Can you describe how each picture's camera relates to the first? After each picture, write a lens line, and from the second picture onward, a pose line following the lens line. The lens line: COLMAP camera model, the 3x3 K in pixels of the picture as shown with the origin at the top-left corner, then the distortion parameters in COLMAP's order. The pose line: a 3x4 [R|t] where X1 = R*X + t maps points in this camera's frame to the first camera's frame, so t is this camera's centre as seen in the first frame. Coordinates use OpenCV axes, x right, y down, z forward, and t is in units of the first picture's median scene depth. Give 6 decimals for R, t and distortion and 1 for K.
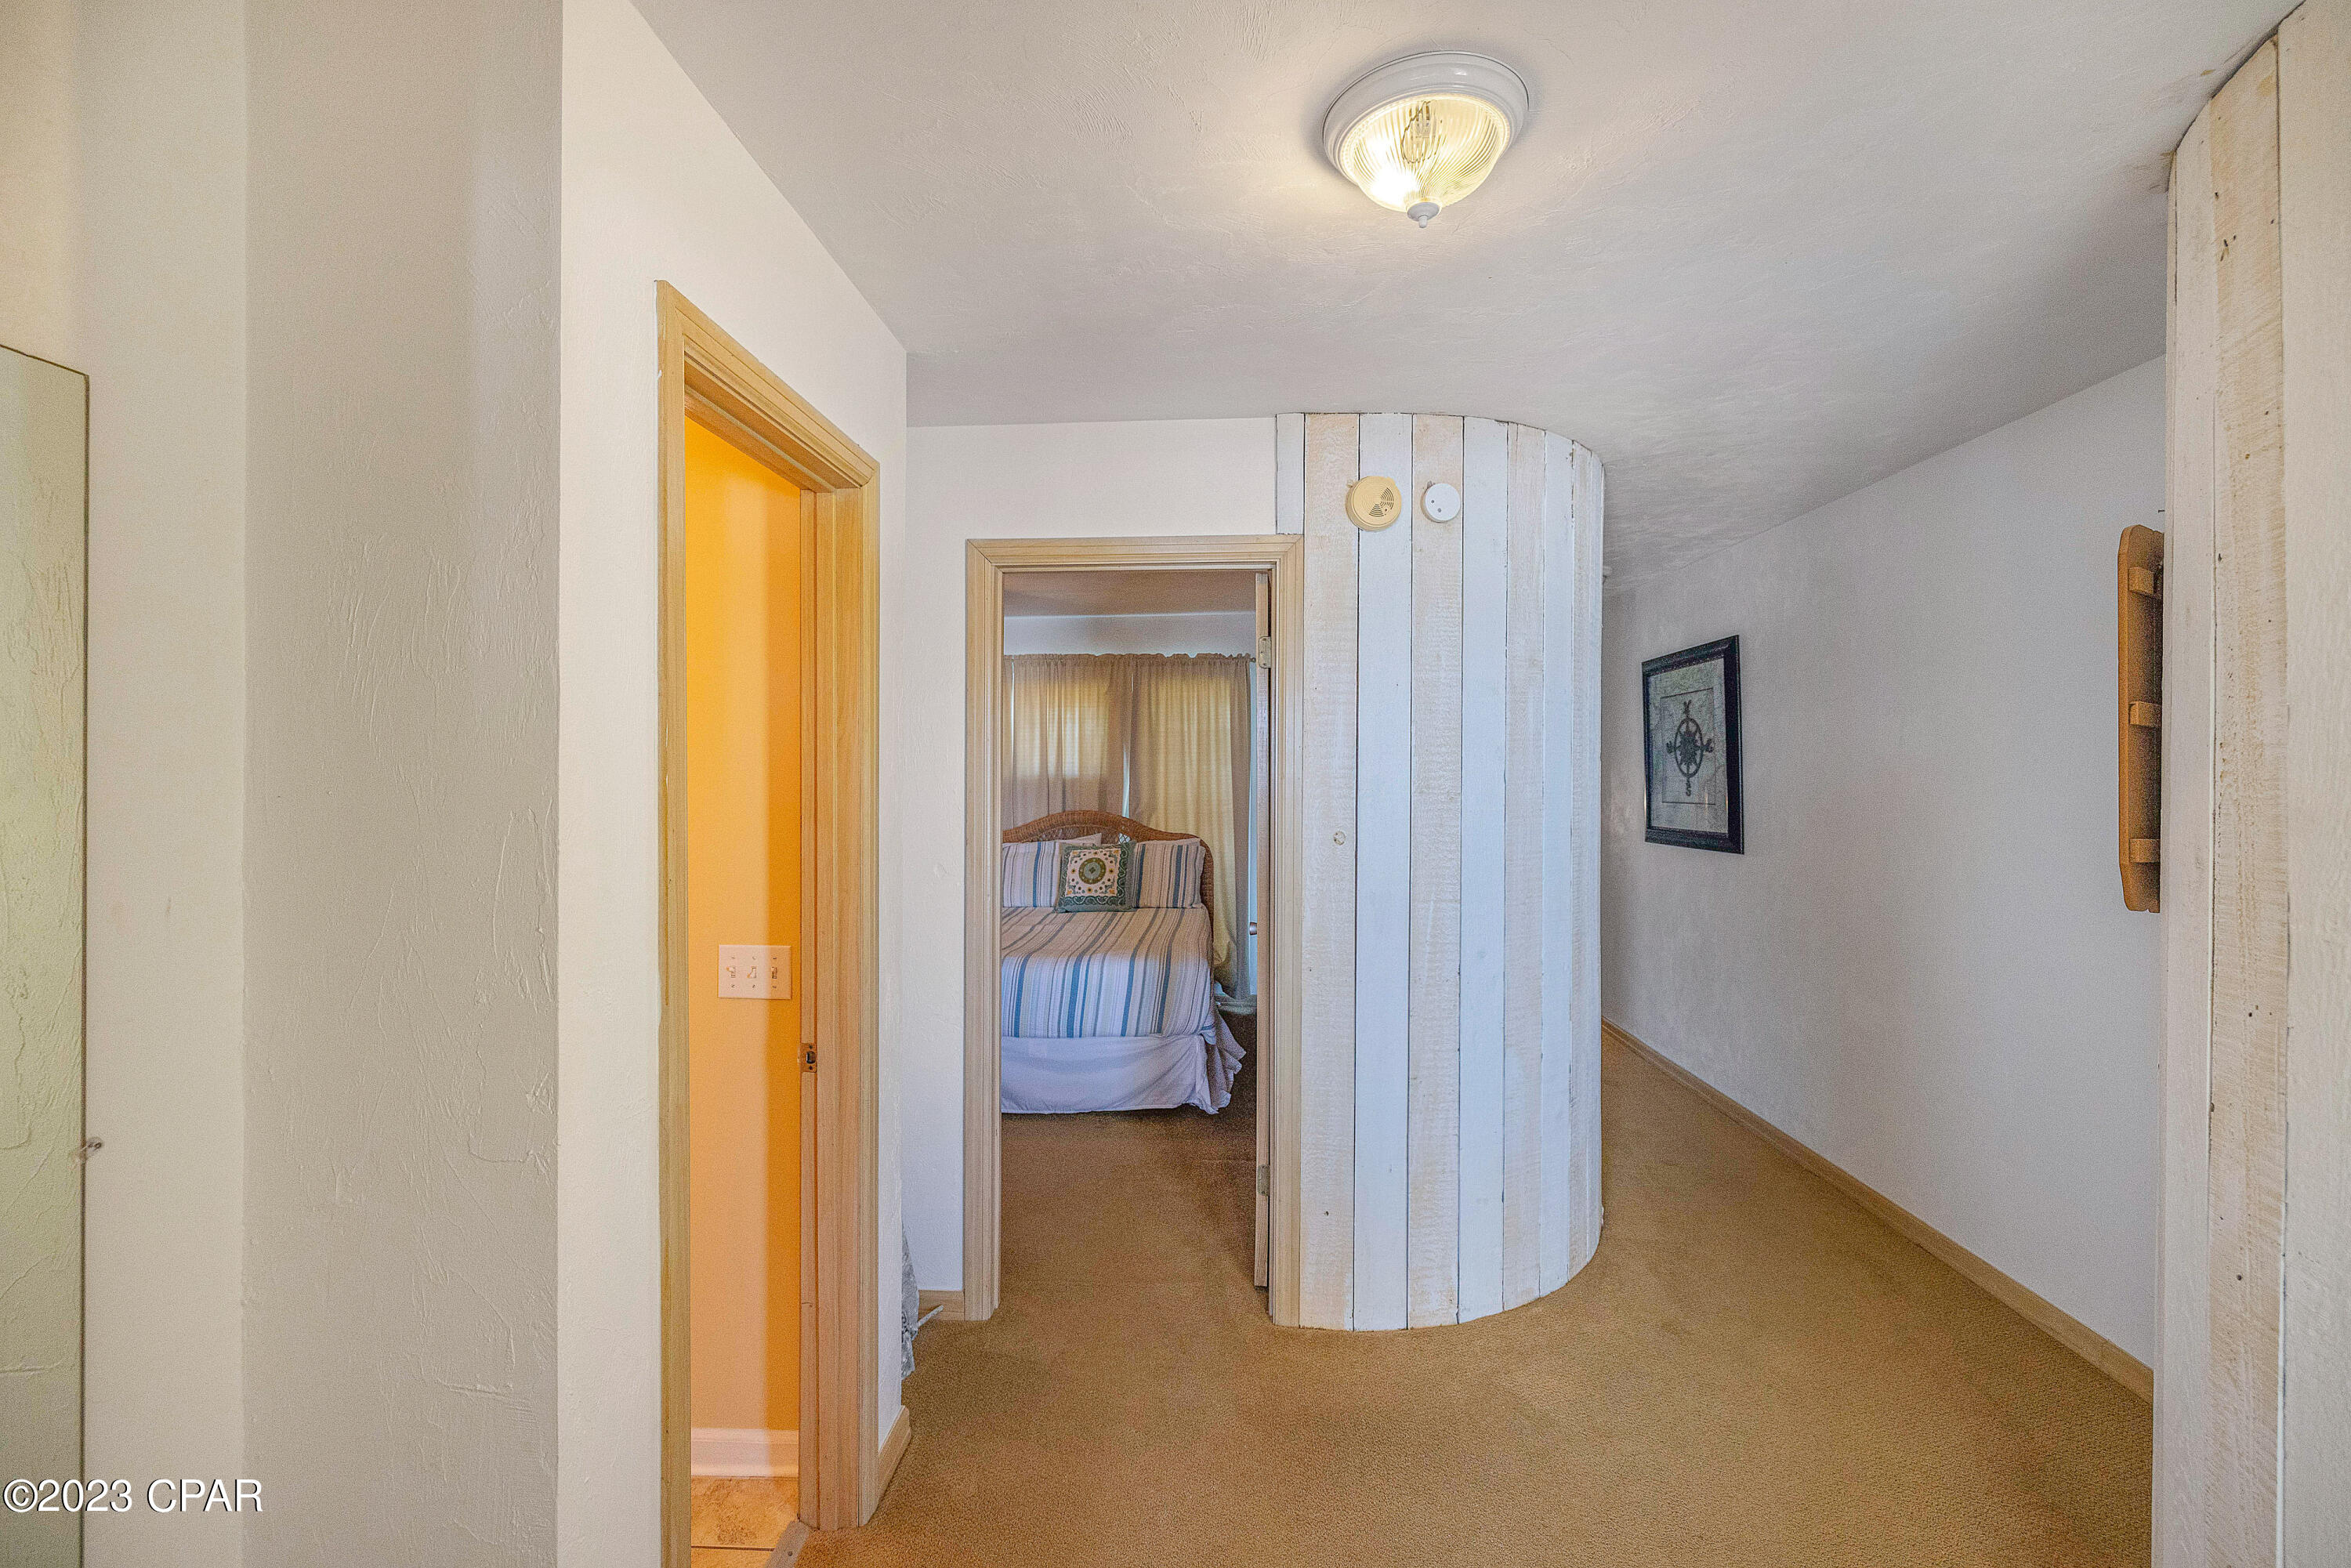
lens RADIAL K [[993.6, 0, 1154.0], [0, 993.6, 791.1], [0, 0, 1]] dist [-0.000263, 0.000025]
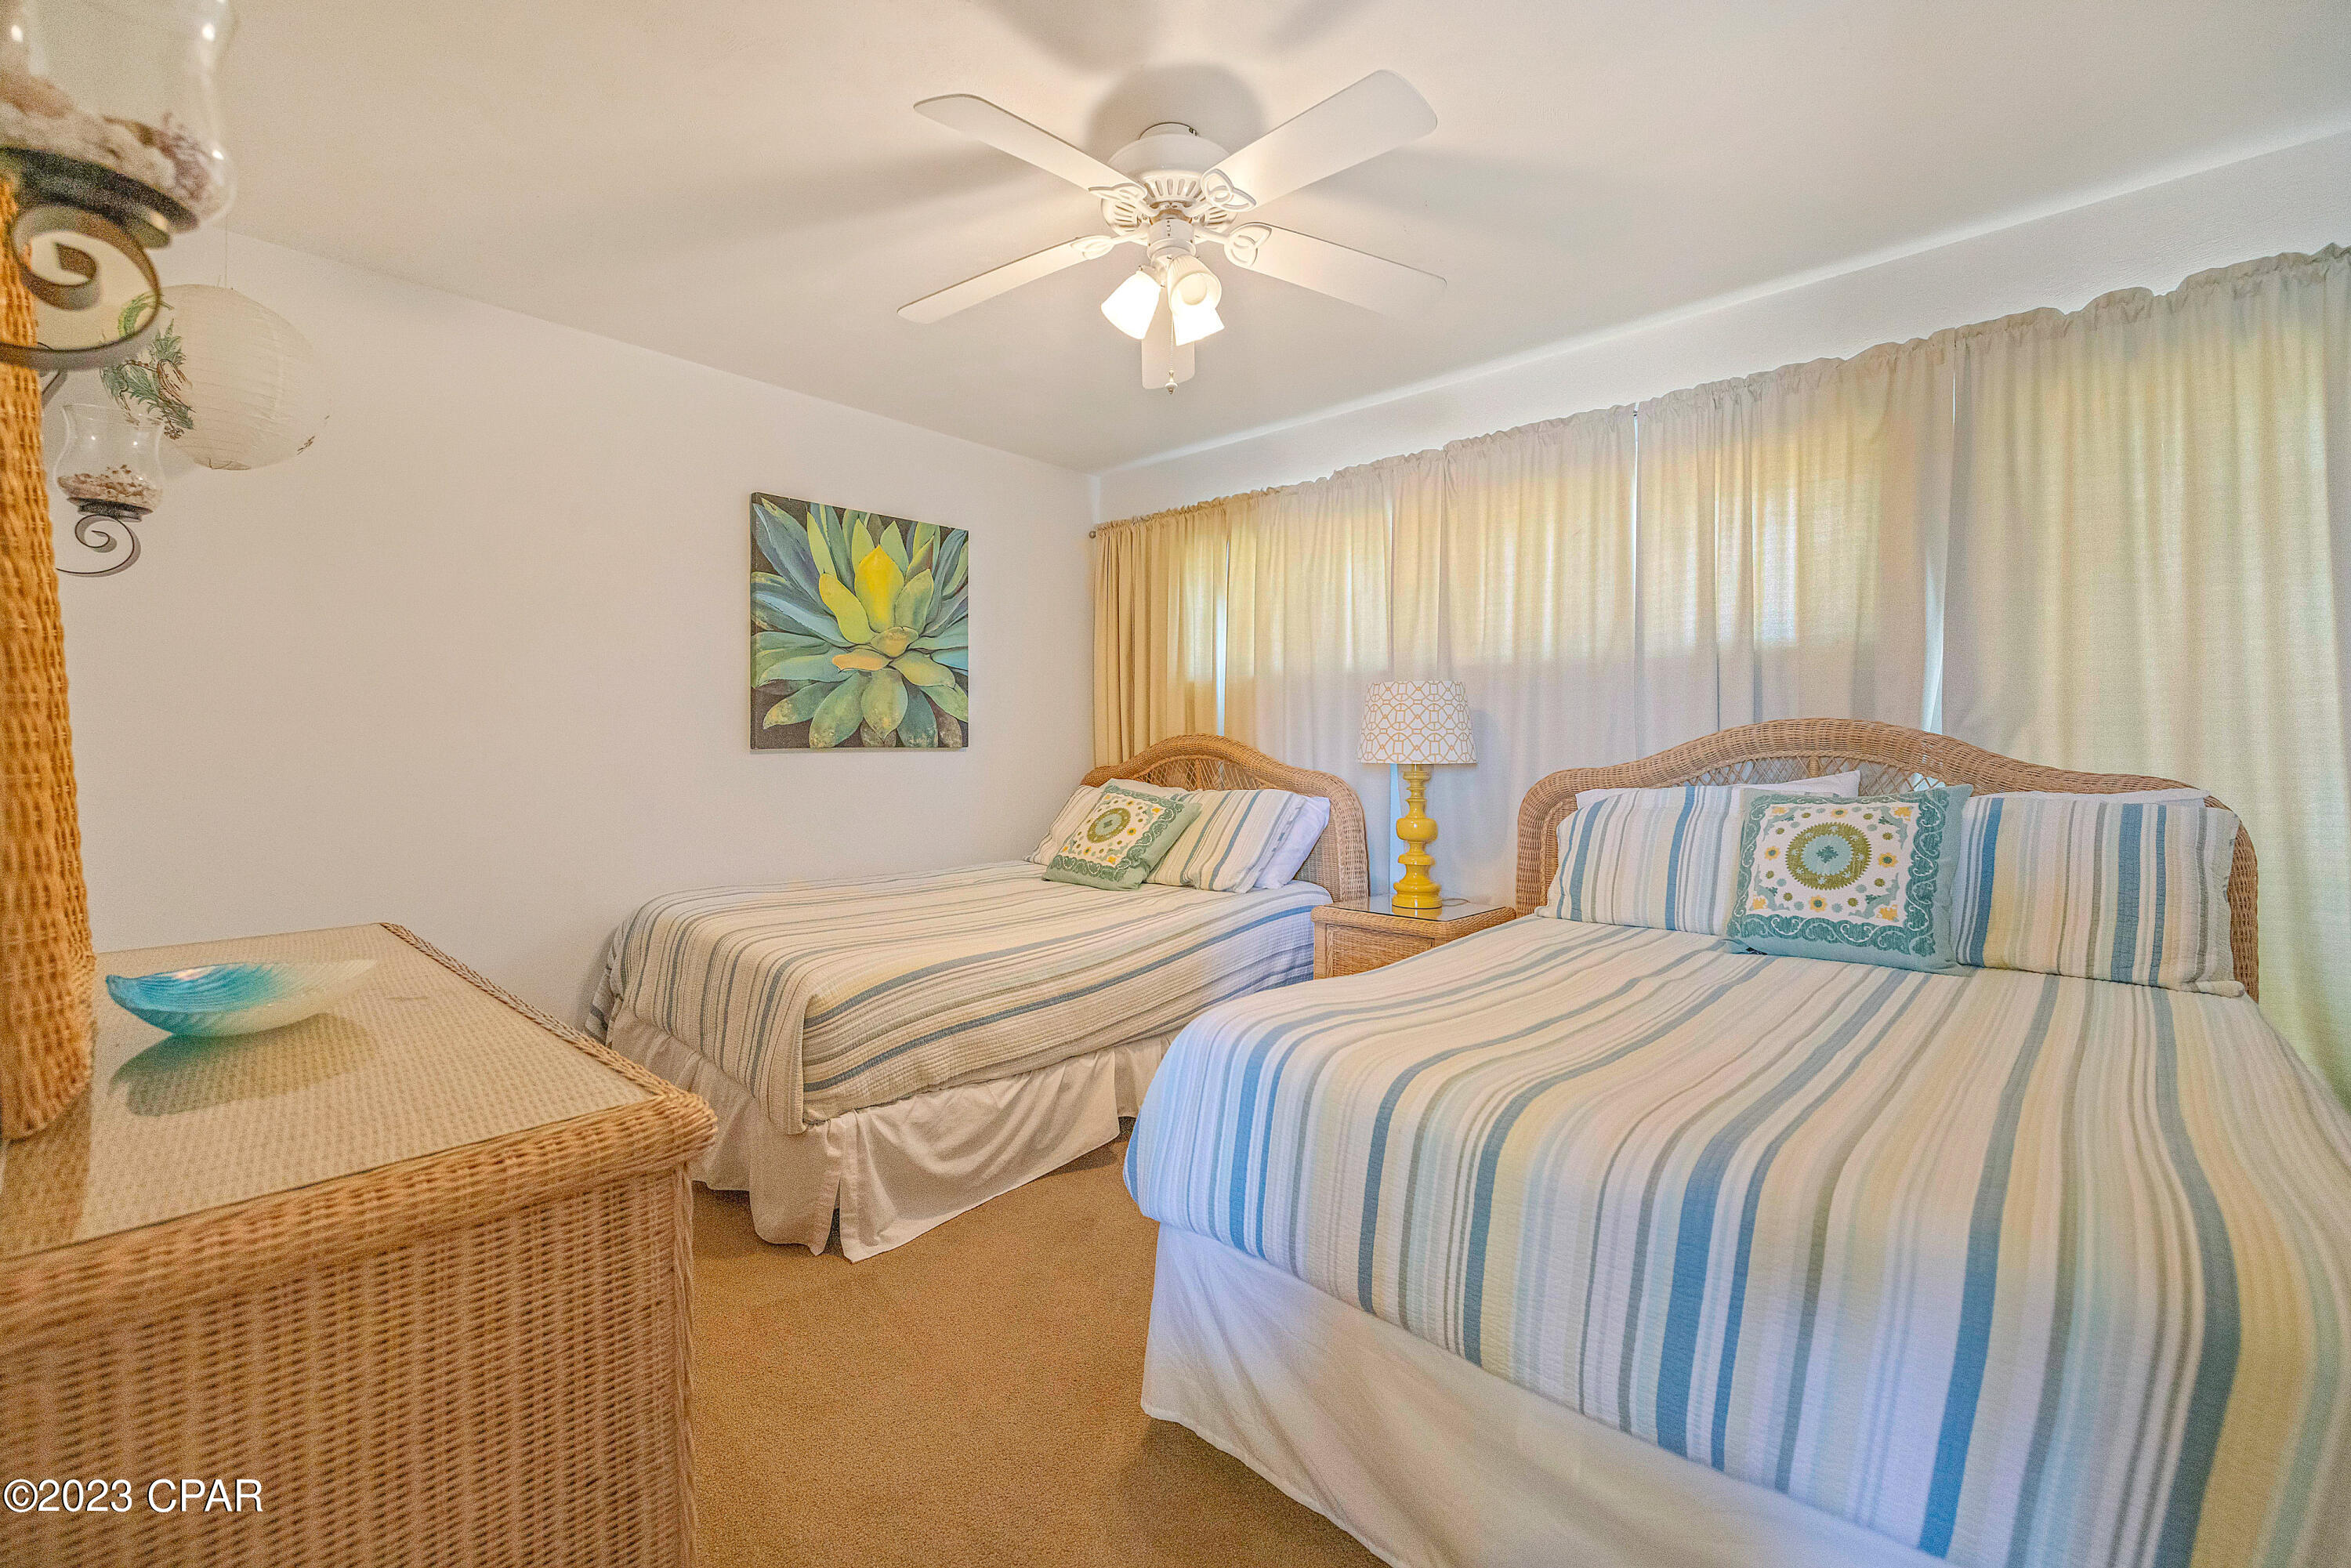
lens RADIAL K [[984.8, 0, 1133.7], [0, 984.8, 738.4], [0, 0, 1]] dist [-0.009363, 0.000148]
pose [[0.760294, -0.001224, -0.649578, -0.017872], [-0.027711, 0.999027, -0.034317, 0.052651], [0.648987, 0.044092, 0.759520, 0.502277]]
